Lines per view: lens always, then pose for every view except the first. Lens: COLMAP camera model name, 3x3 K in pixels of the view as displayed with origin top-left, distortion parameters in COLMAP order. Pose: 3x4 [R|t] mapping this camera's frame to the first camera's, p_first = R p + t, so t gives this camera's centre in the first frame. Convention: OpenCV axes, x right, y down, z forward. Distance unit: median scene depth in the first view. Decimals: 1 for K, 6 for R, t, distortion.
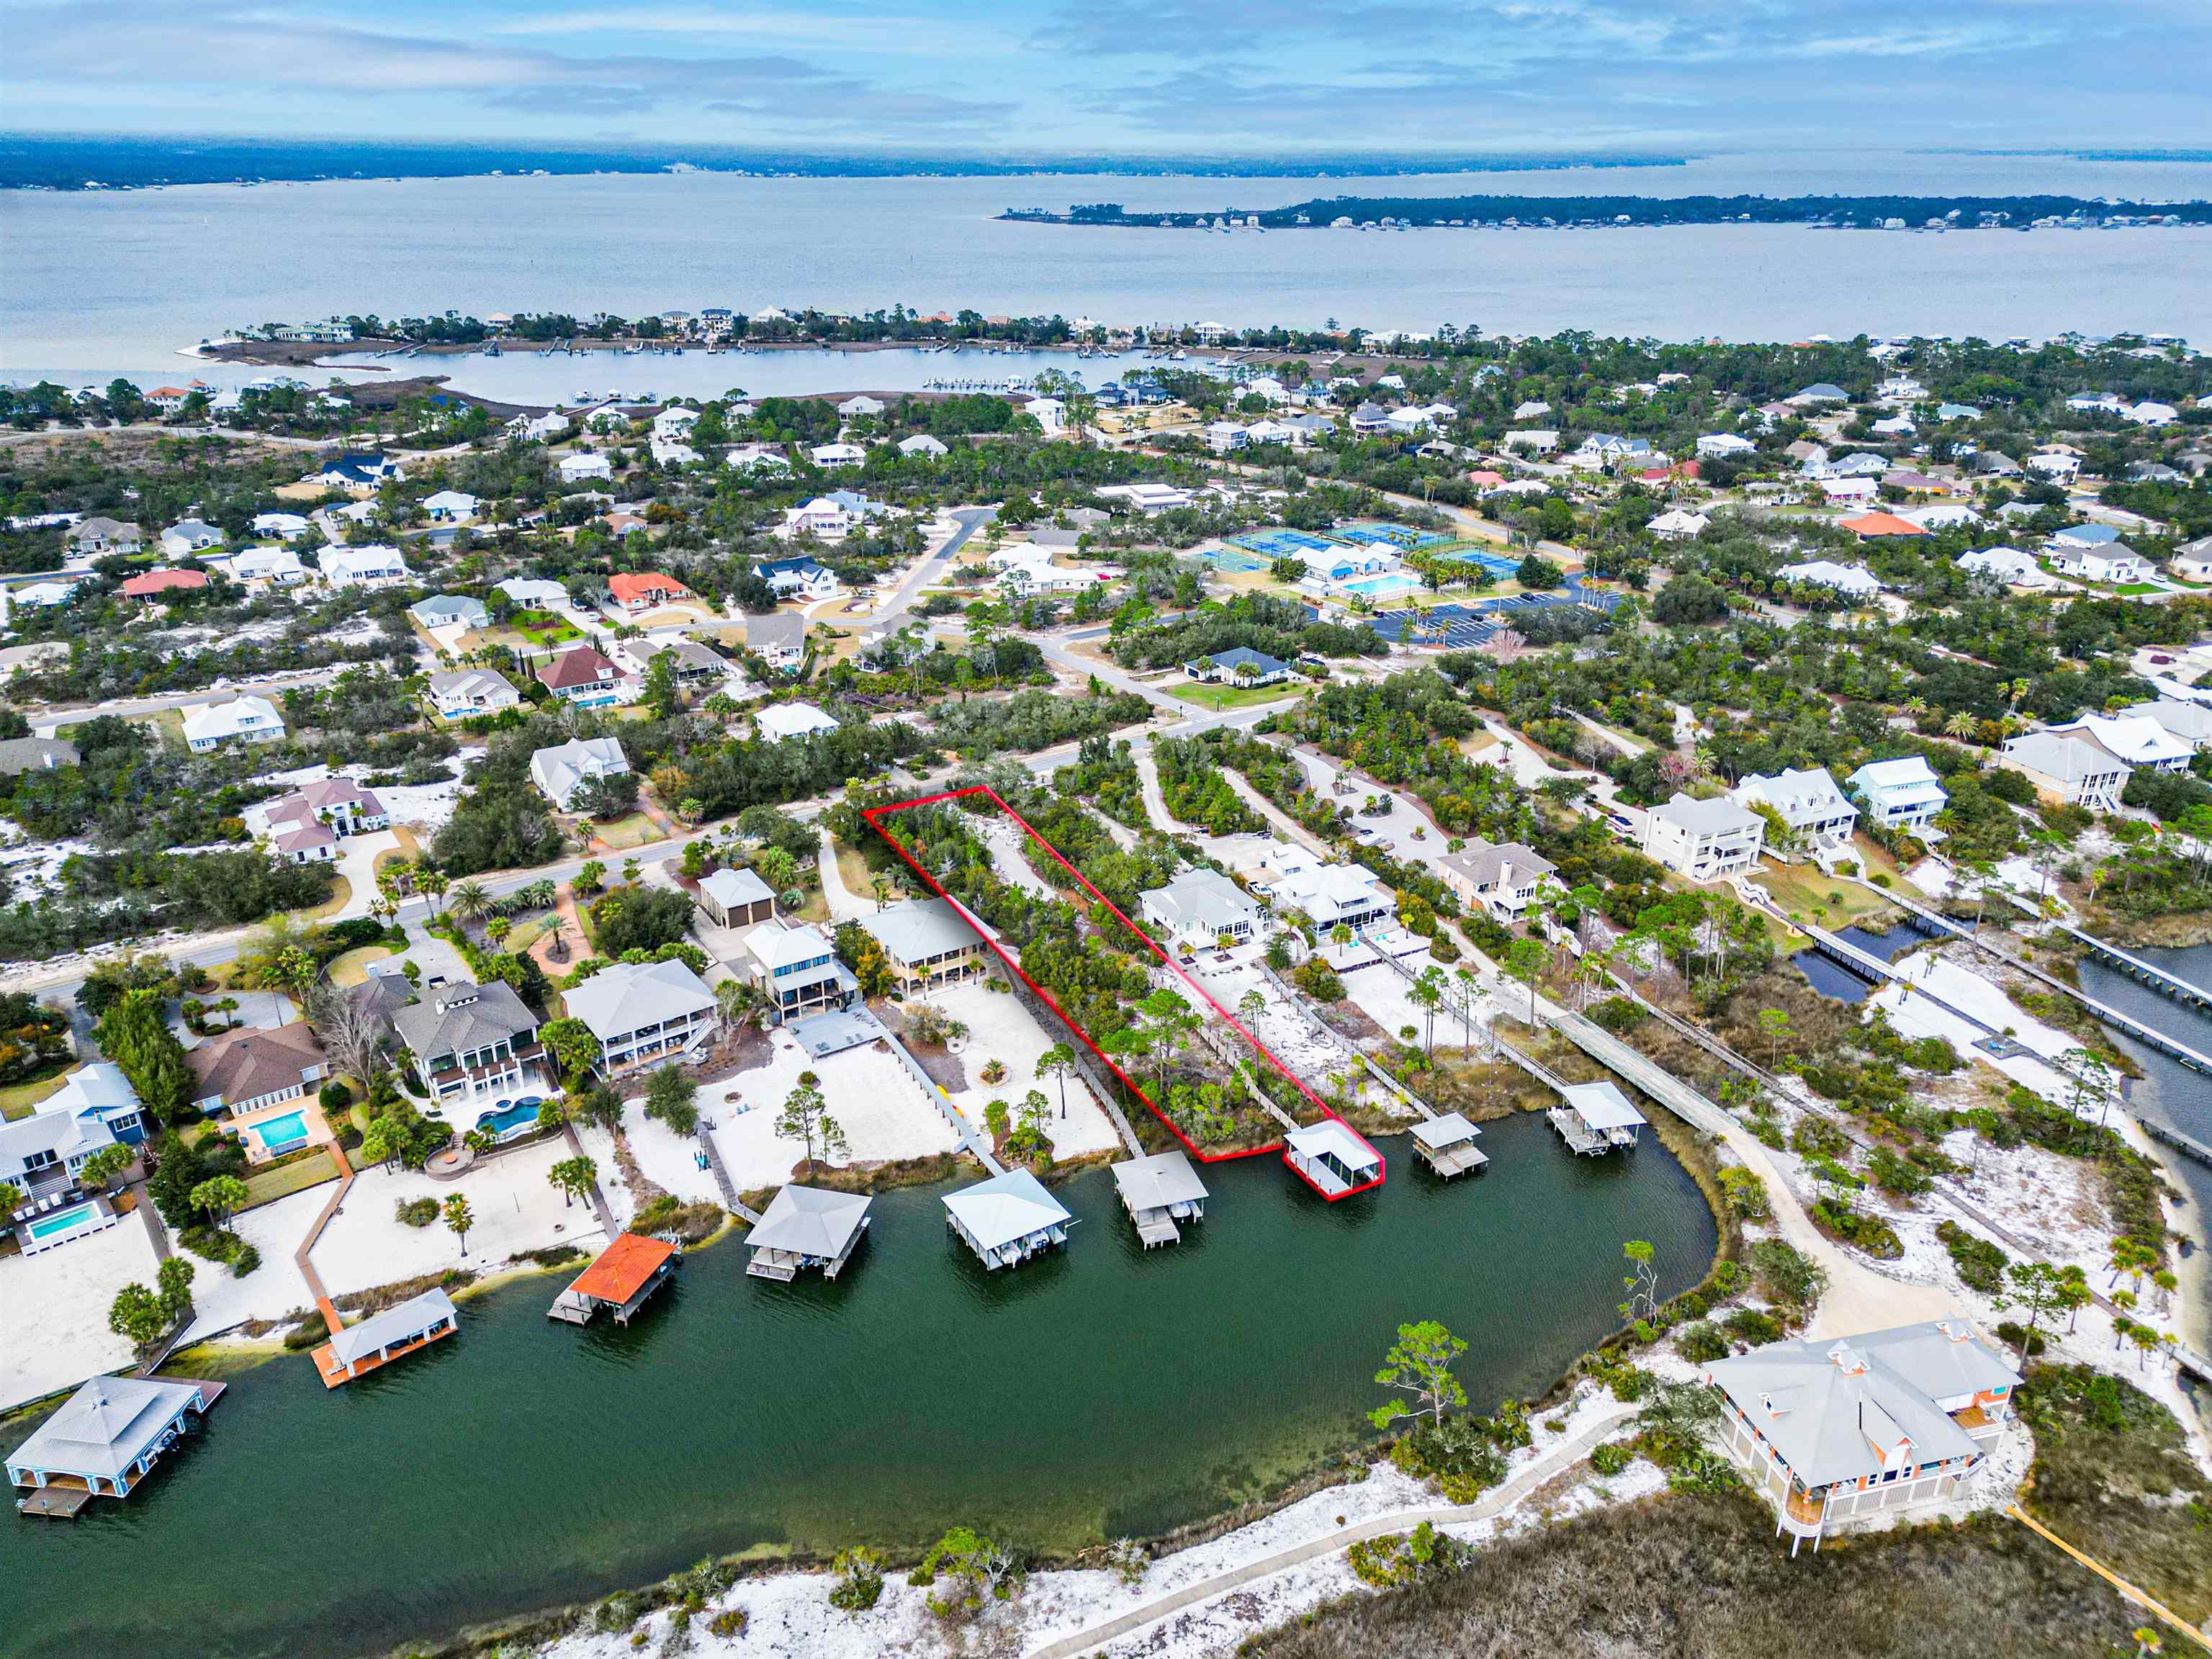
lens RADIAL K [[1489.1, 0, 1099.8], [0, 1489.1, 819.6], [0, 0, 1]] dist [0.091660, -0.066284]
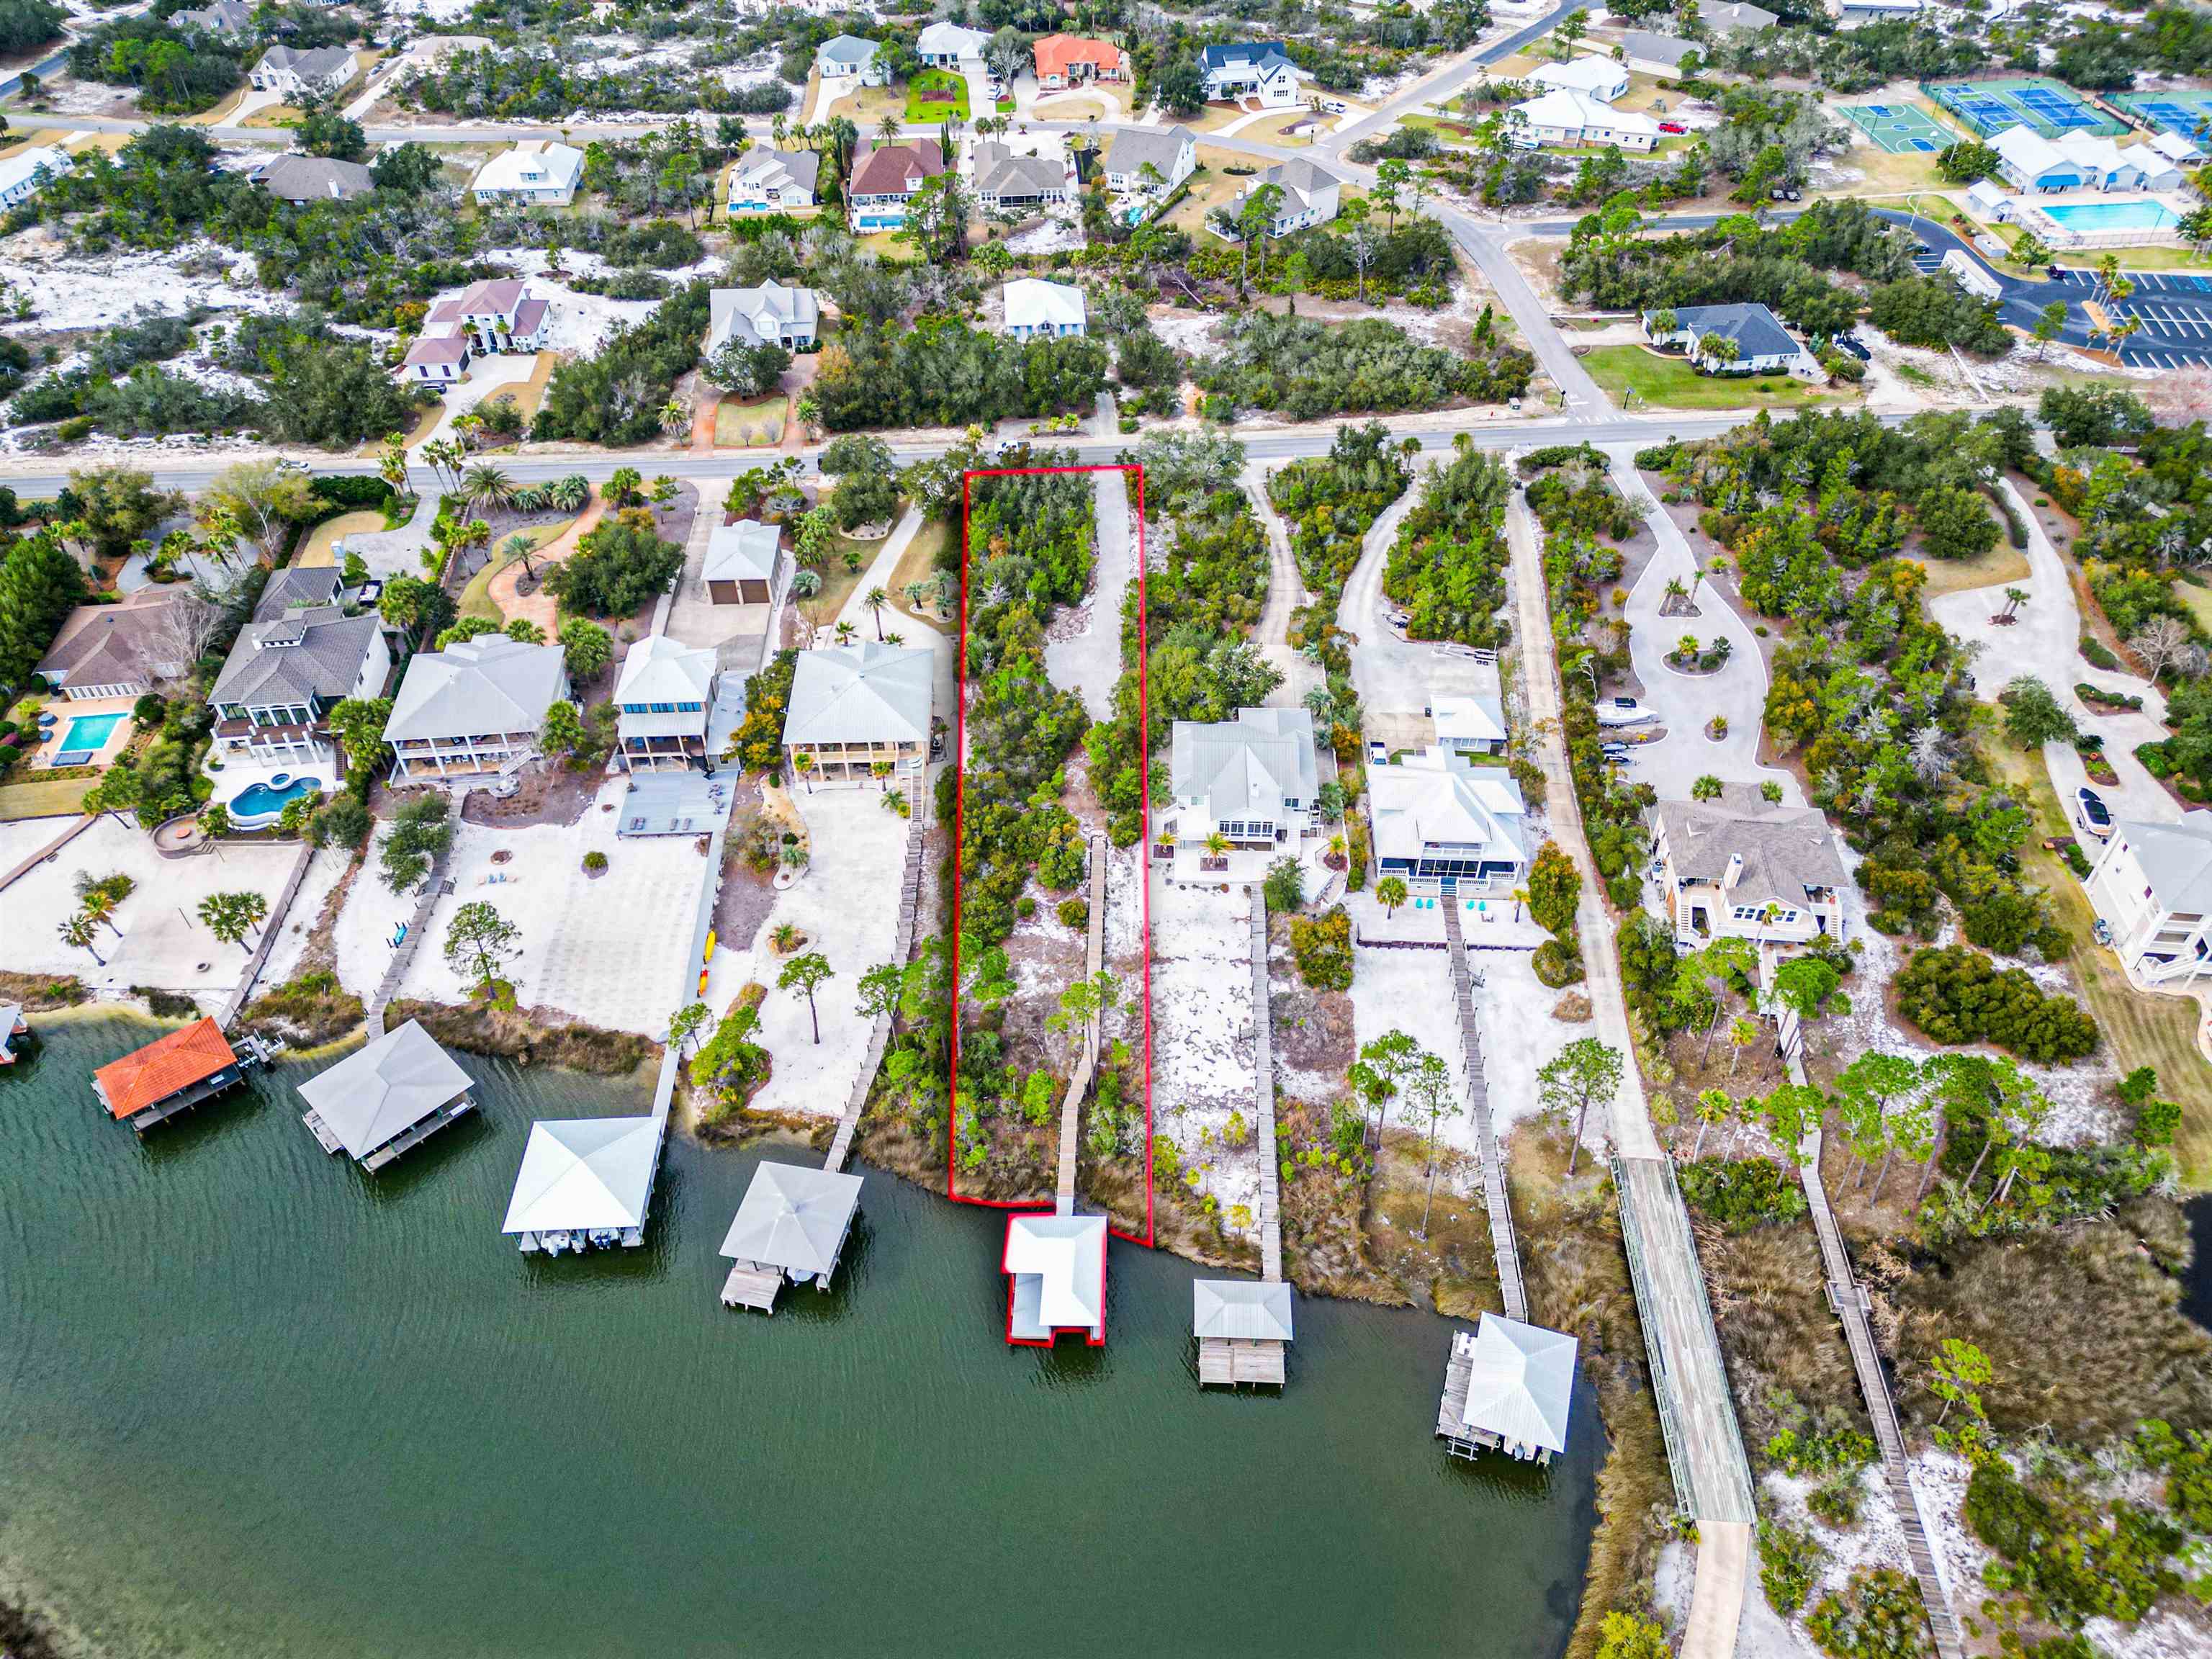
lens RADIAL K [[1489.1, 0, 1099.8], [0, 1489.1, 819.6], [0, 0, 1]] dist [0.091660, -0.066284]
pose [[0.869242, 0.334232, -0.364290, 0.264042], [-0.193868, 0.908277, 0.370739, -0.159924], [0.454789, -0.251637, 0.854310, 0.374235]]
